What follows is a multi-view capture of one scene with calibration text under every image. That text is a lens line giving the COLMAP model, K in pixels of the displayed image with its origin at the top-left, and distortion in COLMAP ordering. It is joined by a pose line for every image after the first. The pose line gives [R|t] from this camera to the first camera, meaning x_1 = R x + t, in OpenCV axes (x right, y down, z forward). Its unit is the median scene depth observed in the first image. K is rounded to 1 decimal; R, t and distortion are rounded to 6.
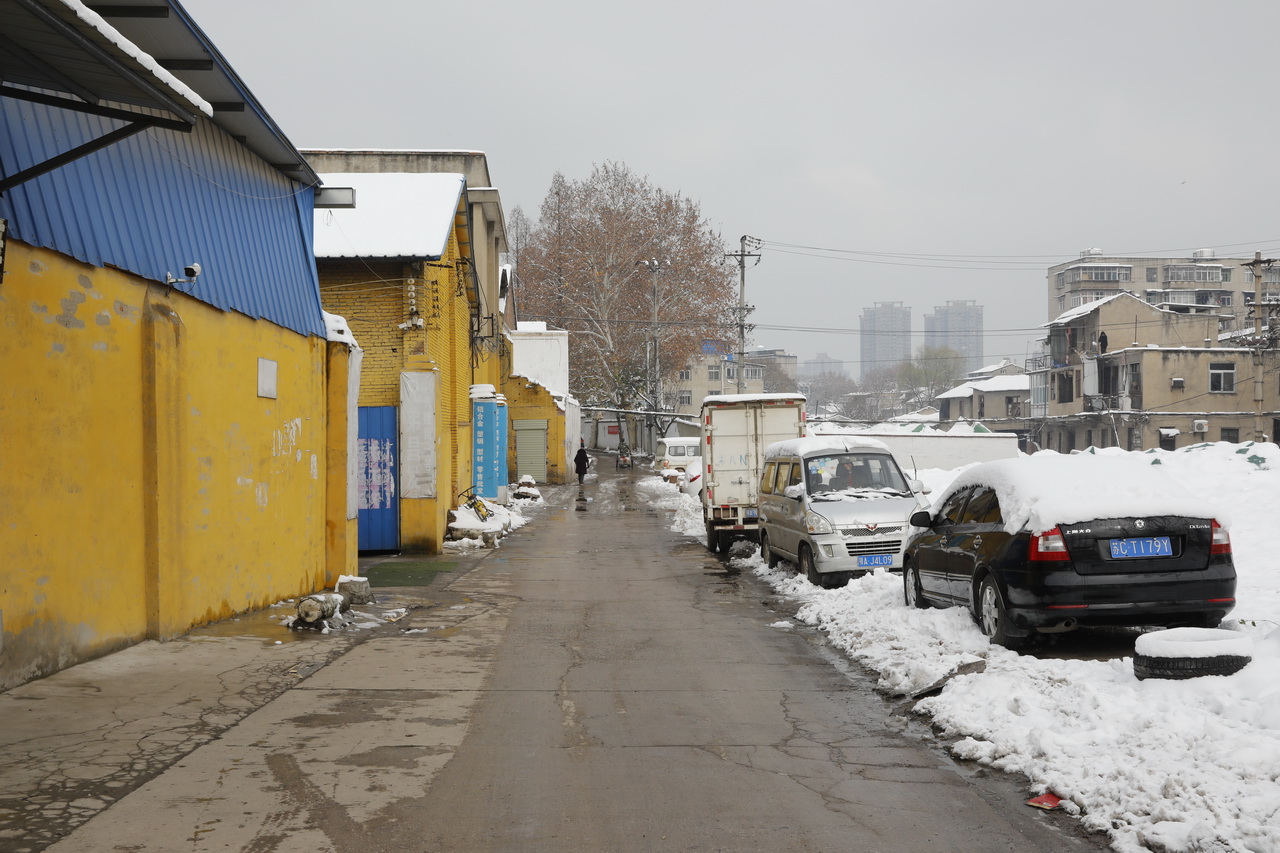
lens RADIAL K [[1242.7, 0, 640.0], [0, 1242.7, 426.5], [0, 0, 1]] dist [-0.001282, 0.020214]
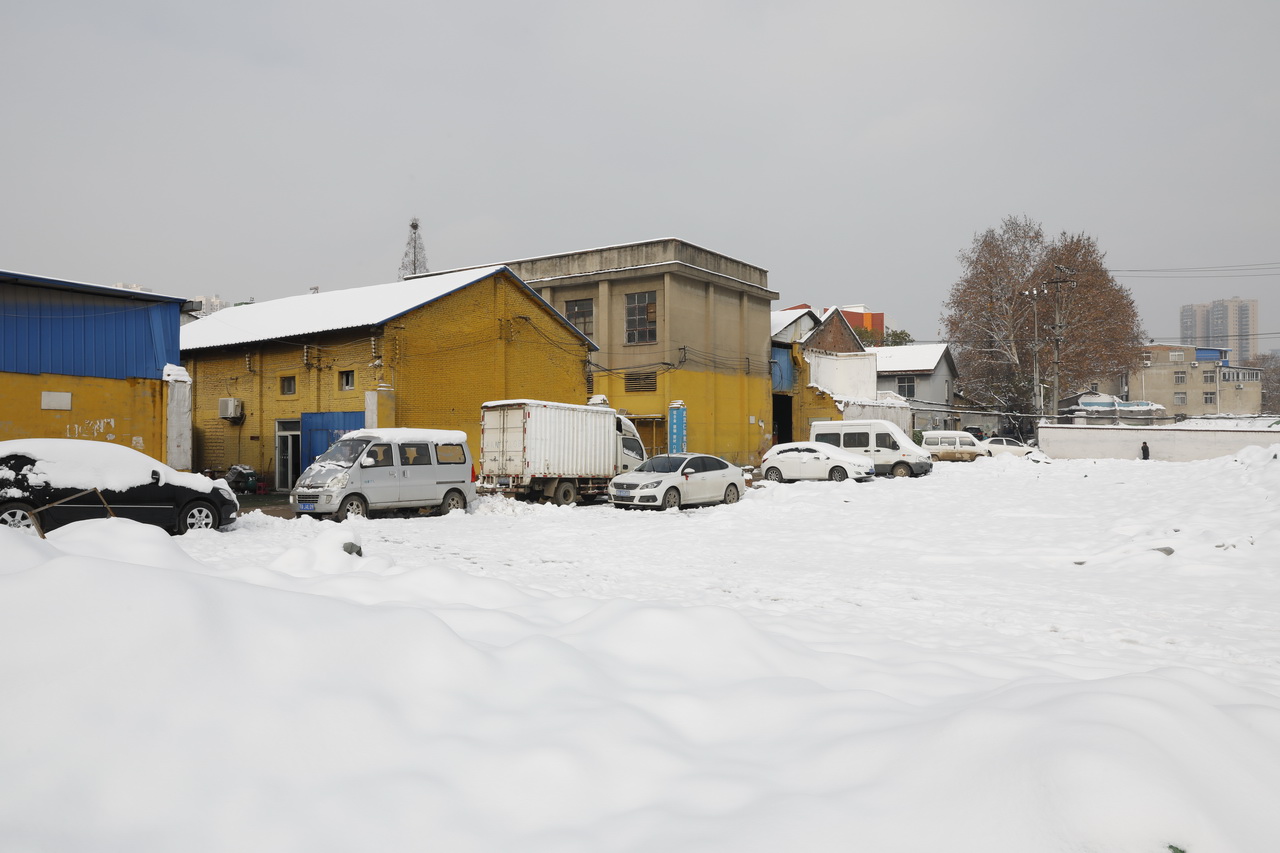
lens RADIAL K [[868.4, 0, 640.0], [0, 868.4, 426.5], [0, 0, 1]] dist [-0.114238, 0.083190]
pose [[0.786512, 0.001305, -0.617573, 0.260497], [0.001327, 0.999992, 0.003803, 0.000375], [0.617573, -0.003811, 0.786504, 0.087415]]
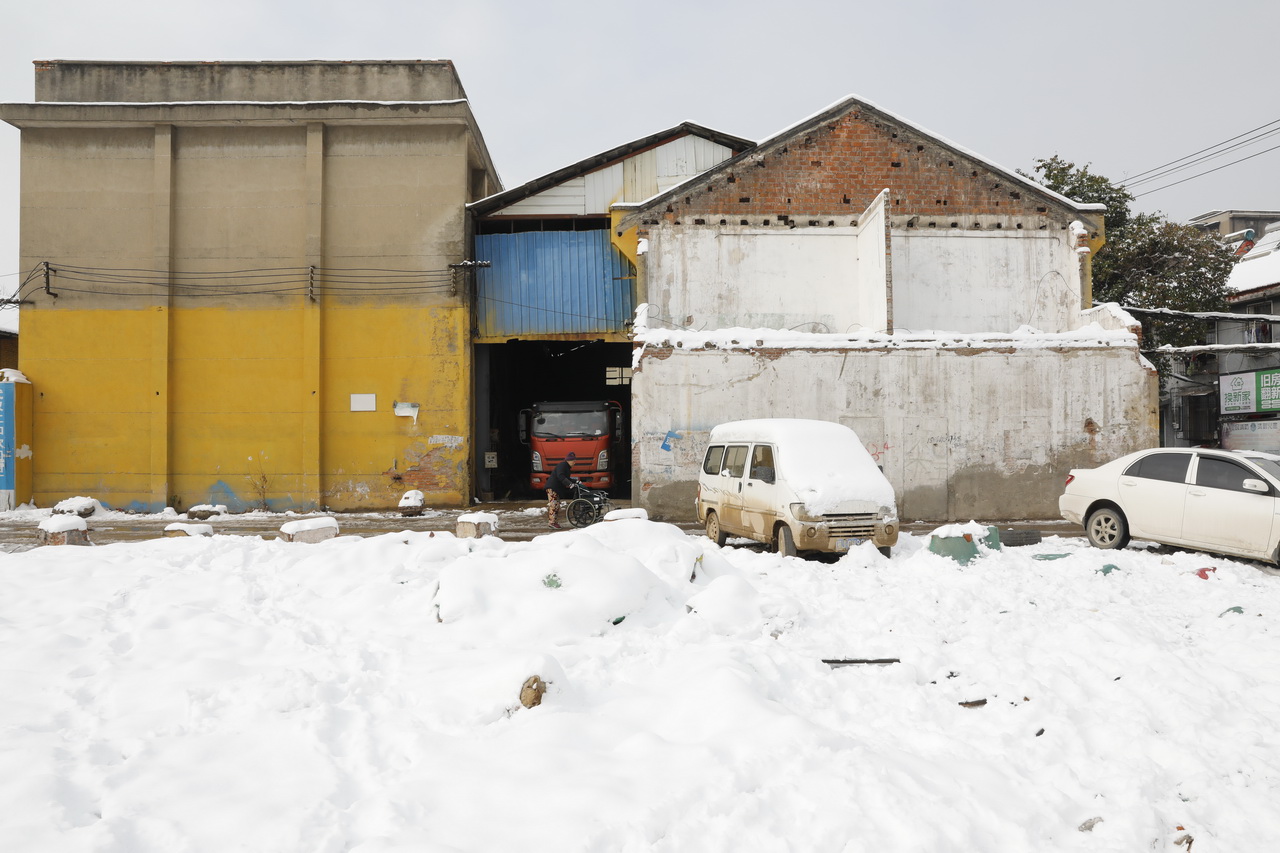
lens RADIAL K [[868.4, 0, 640.0], [0, 868.4, 426.5], [0, 0, 1]] dist [-0.114238, 0.083190]
pose [[-0.038915, -0.013041, -0.999157, 0.206632], [0.008639, 0.999873, -0.013387, 0.010448], [0.999205, -0.009152, -0.038797, 0.756410]]
